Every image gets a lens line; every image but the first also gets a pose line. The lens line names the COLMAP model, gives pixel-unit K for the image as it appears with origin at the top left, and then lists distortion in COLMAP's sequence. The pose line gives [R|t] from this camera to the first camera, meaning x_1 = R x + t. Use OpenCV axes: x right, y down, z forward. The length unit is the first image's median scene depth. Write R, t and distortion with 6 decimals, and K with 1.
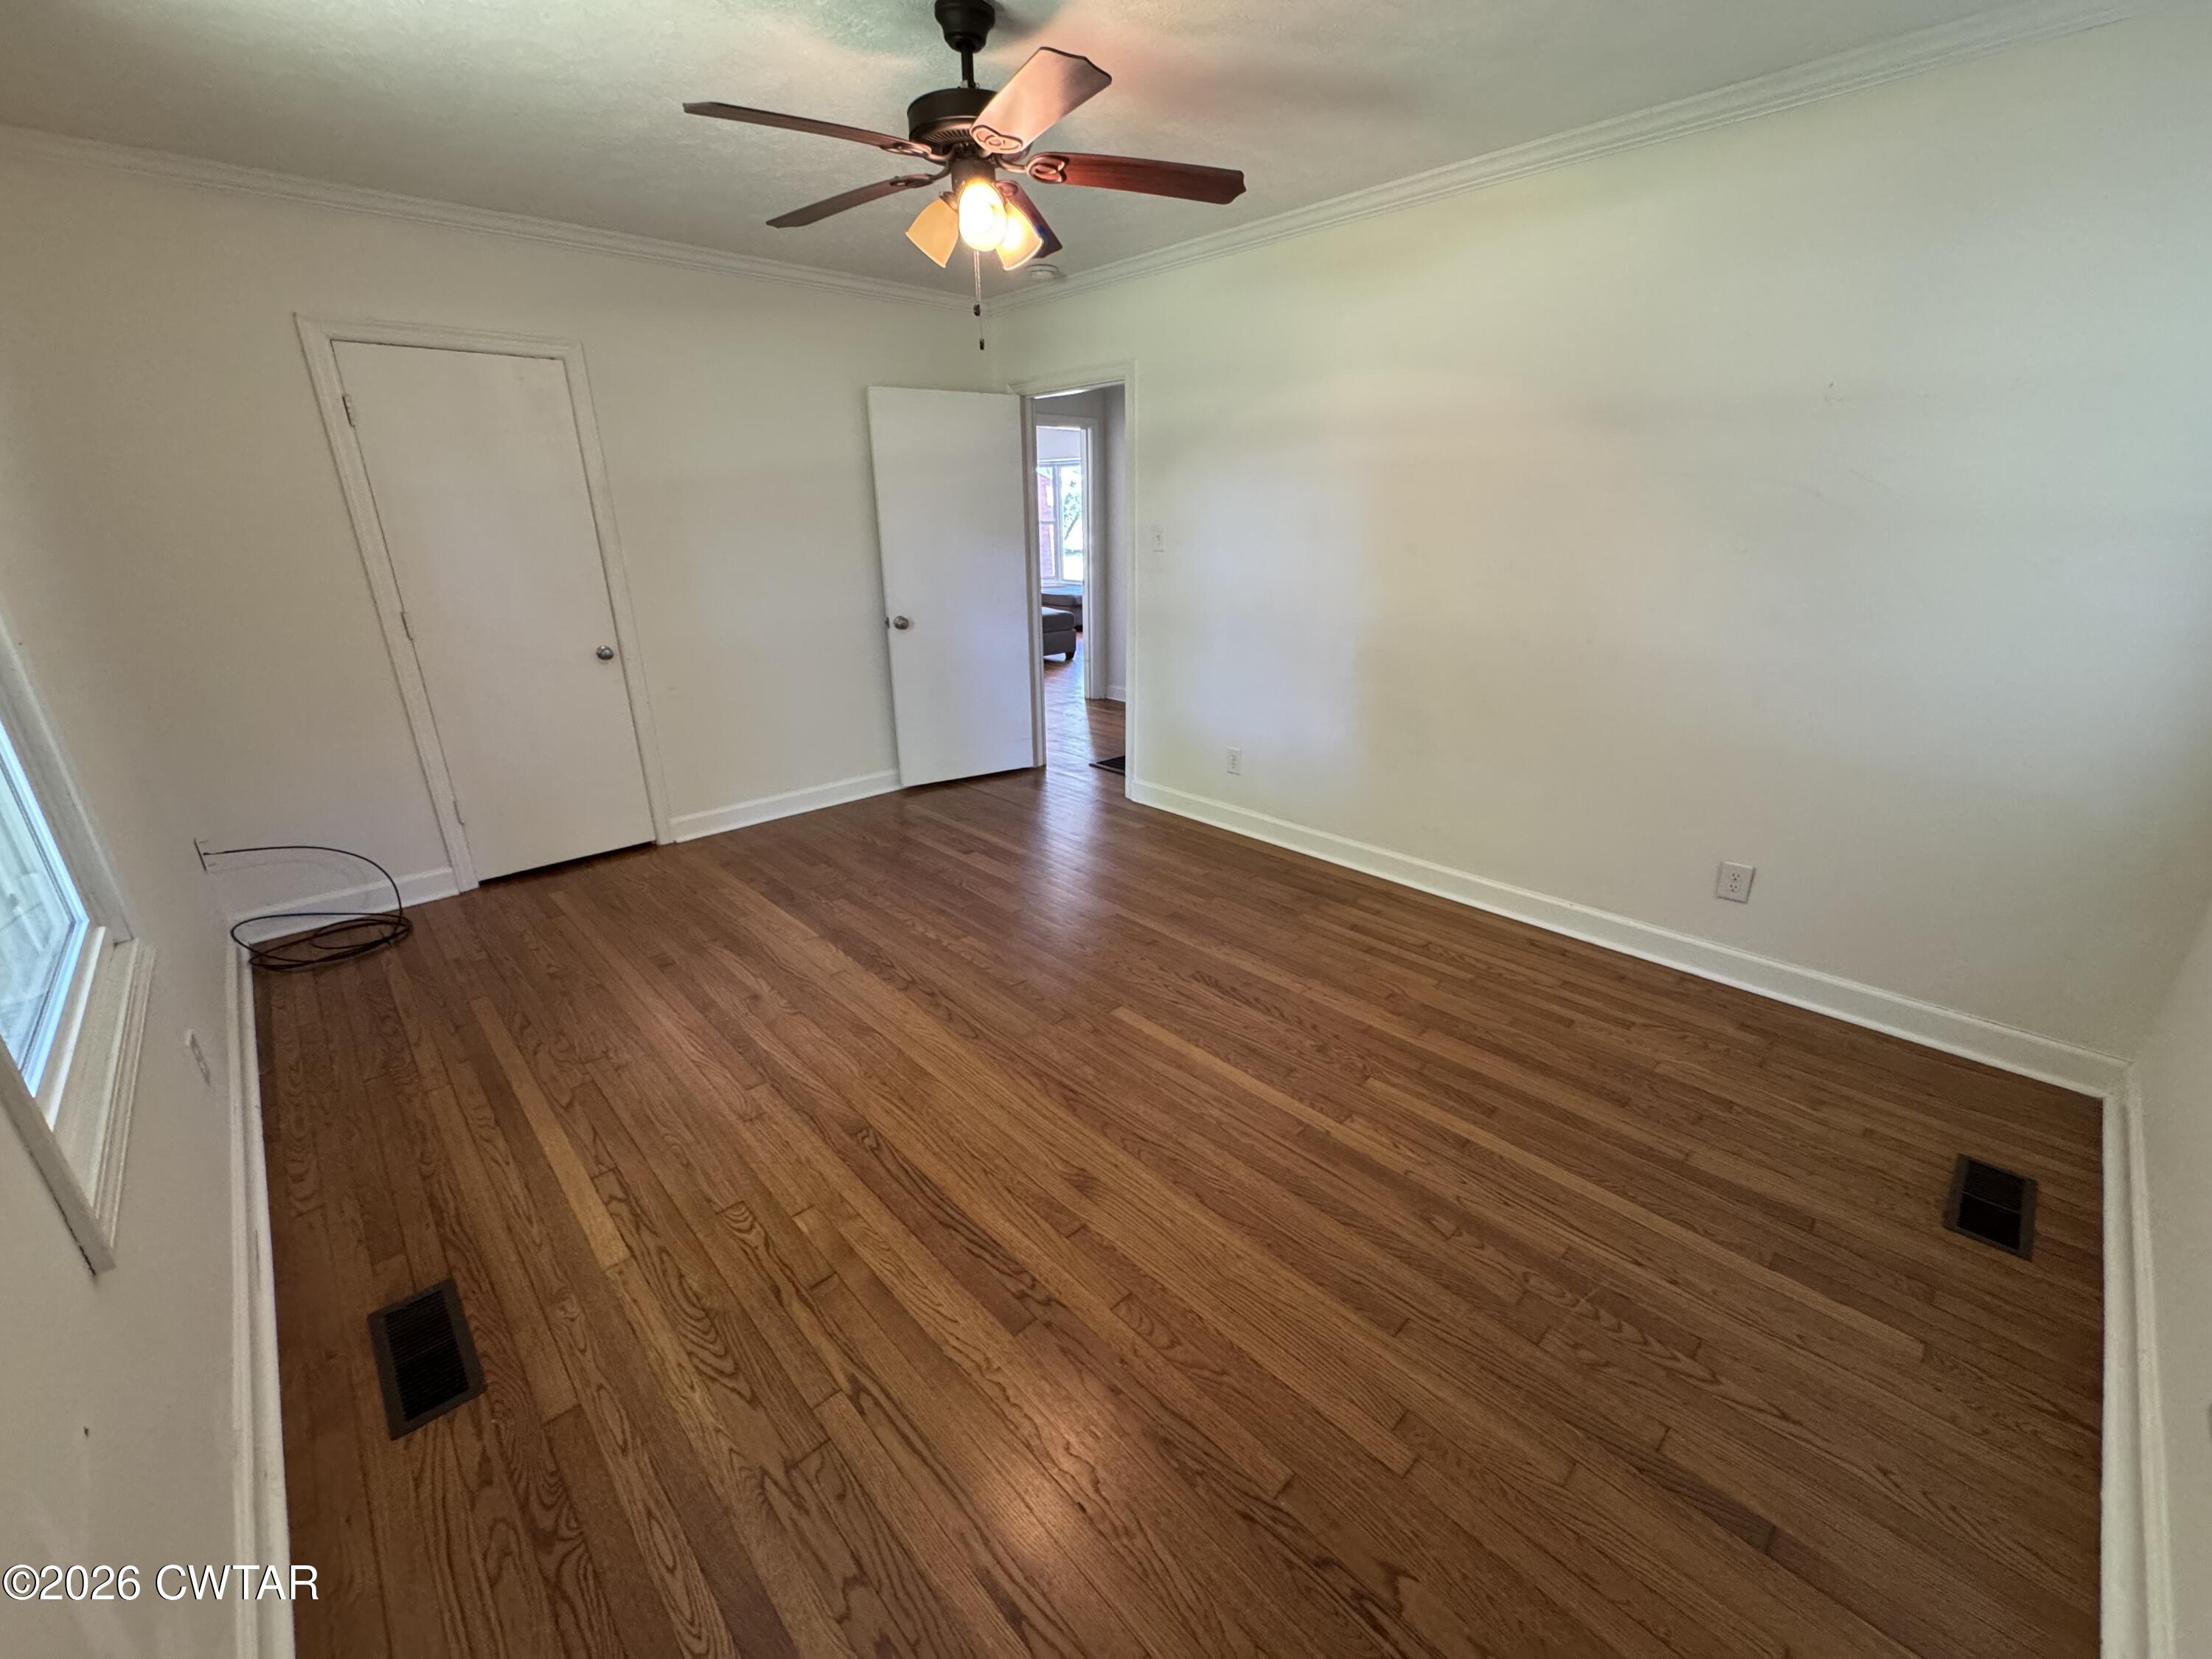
lens RADIAL K [[884.9, 0, 1106.0], [0, 884.9, 829.5], [0, 0, 1]] dist [-0.003065, -0.000393]
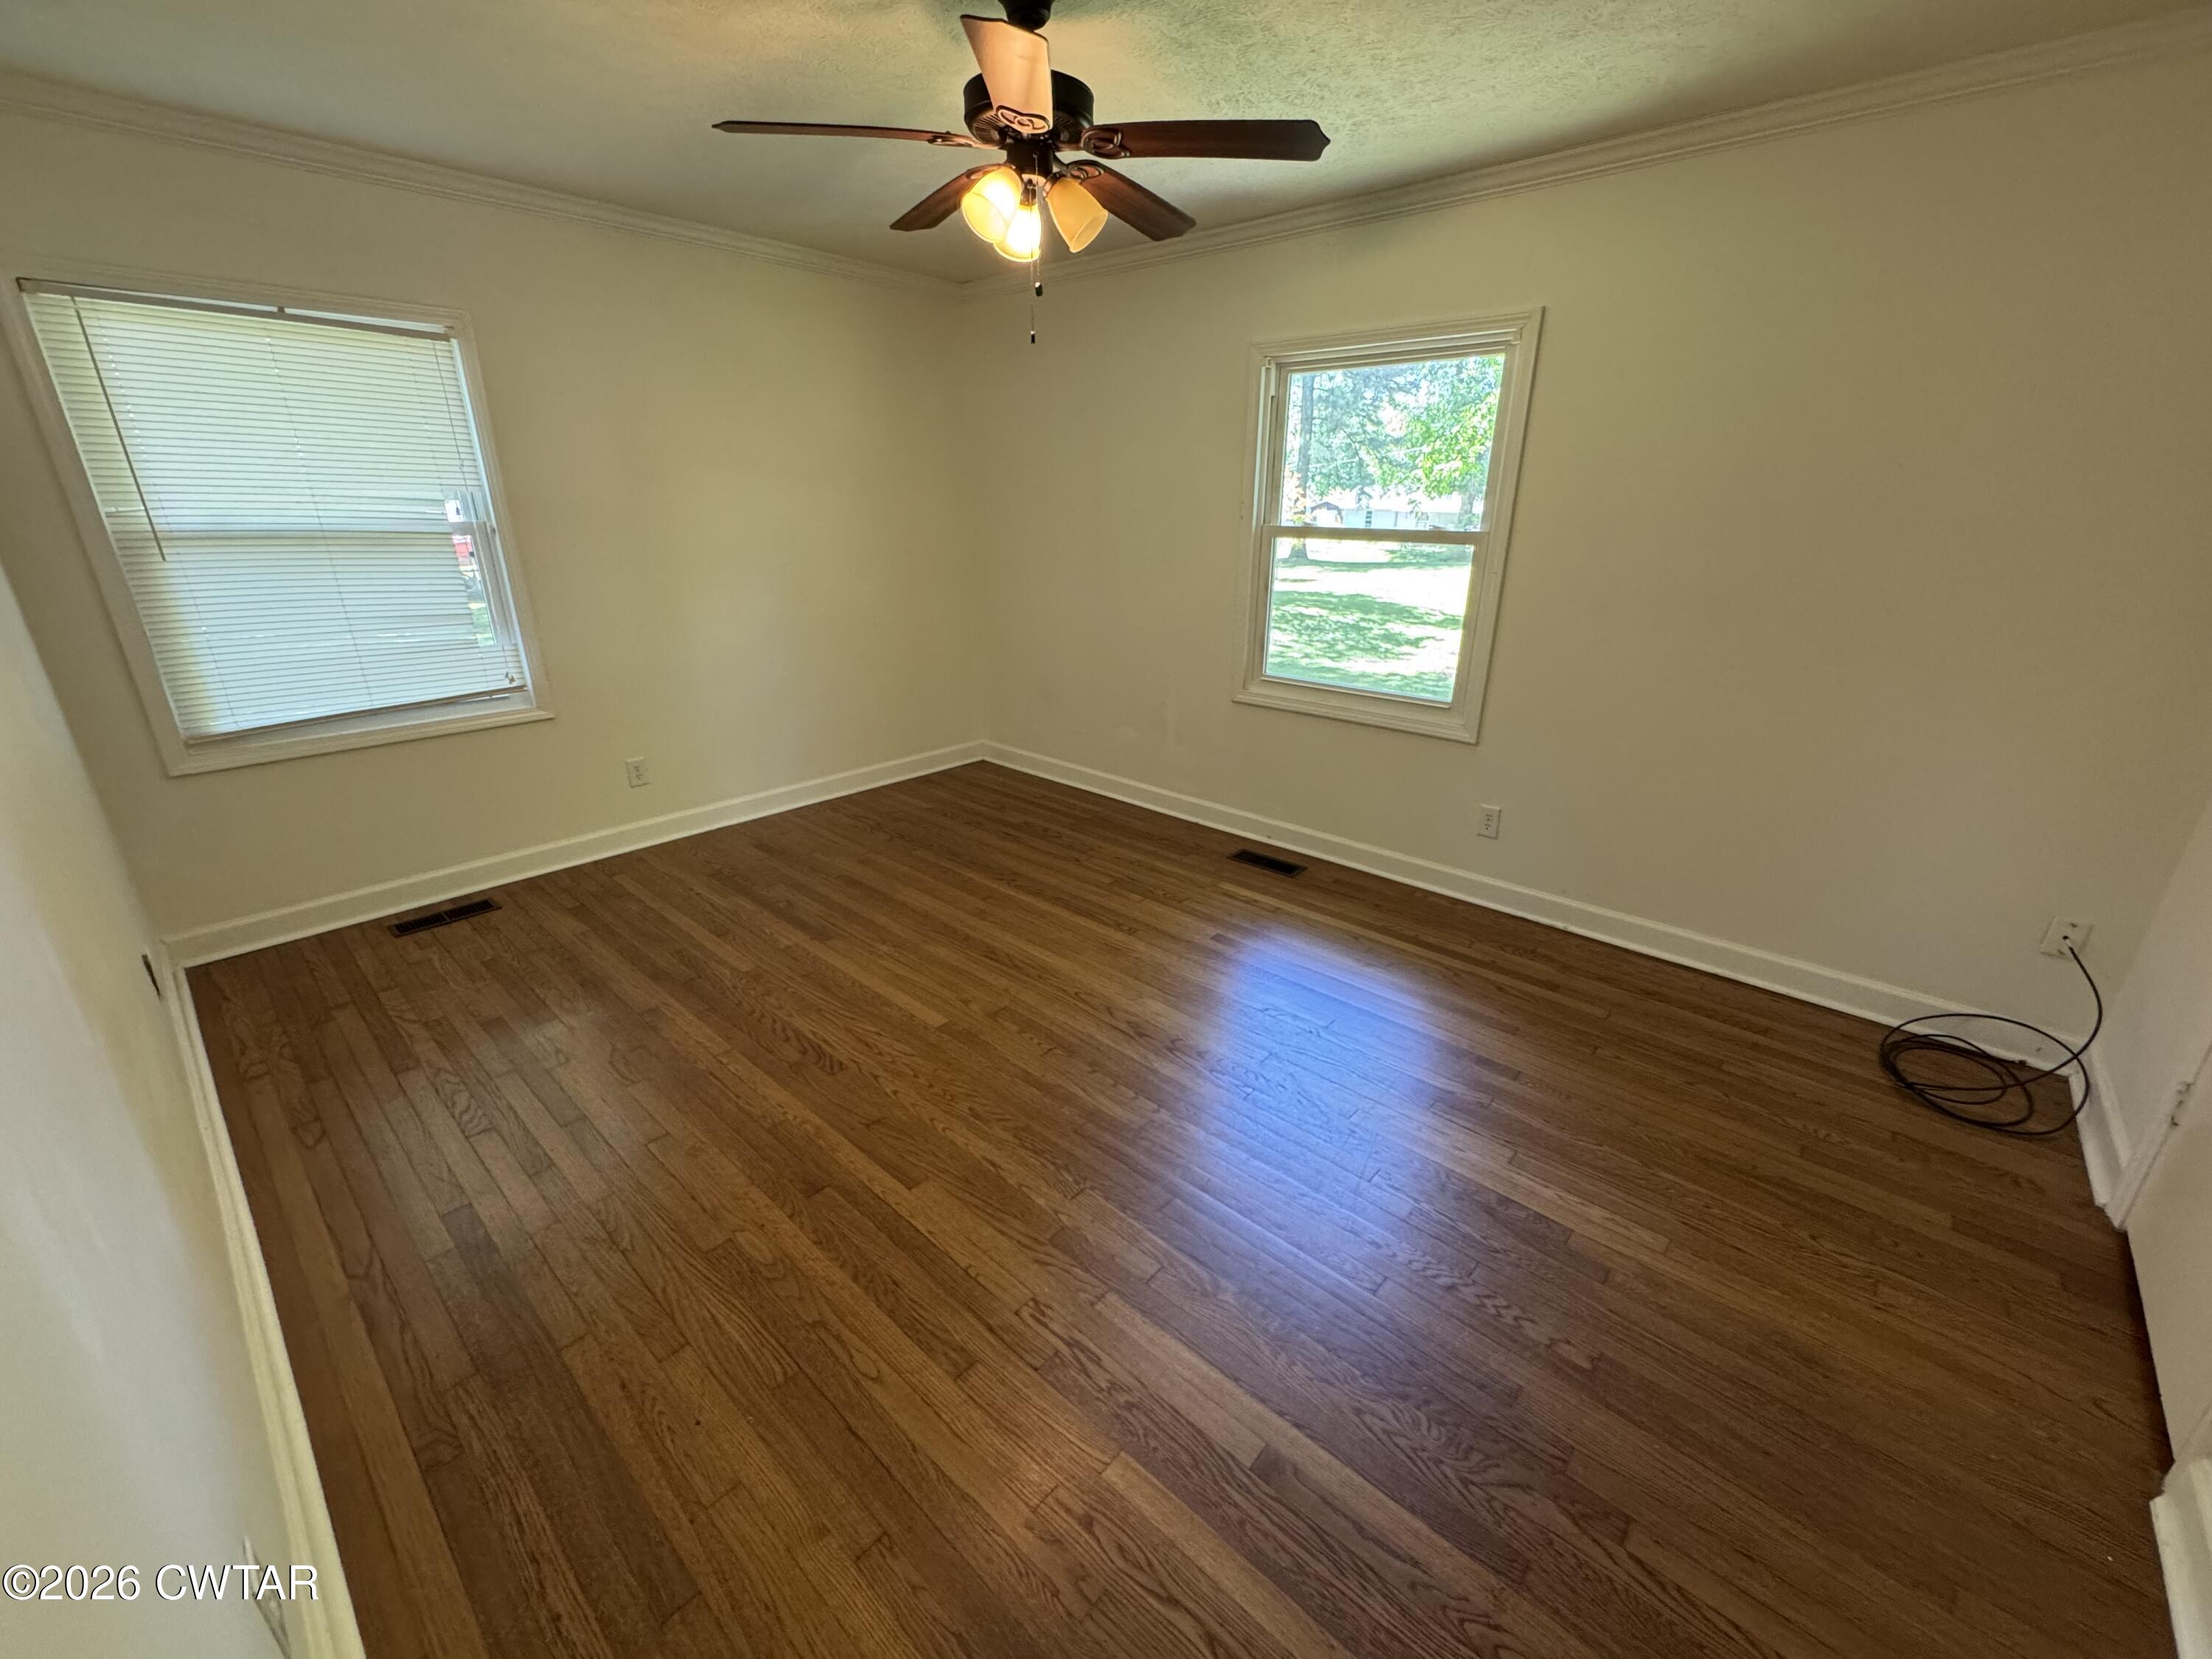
lens RADIAL K [[884.9, 0, 1106.0], [0, 884.9, 829.5], [0, 0, 1]] dist [-0.003065, -0.000393]
pose [[-0.996601, 0.030289, -0.076603, -0.113176], [-0.026605, 0.761748, 0.647327, -0.678658], [0.077959, 0.647165, -0.758353, 1.841224]]
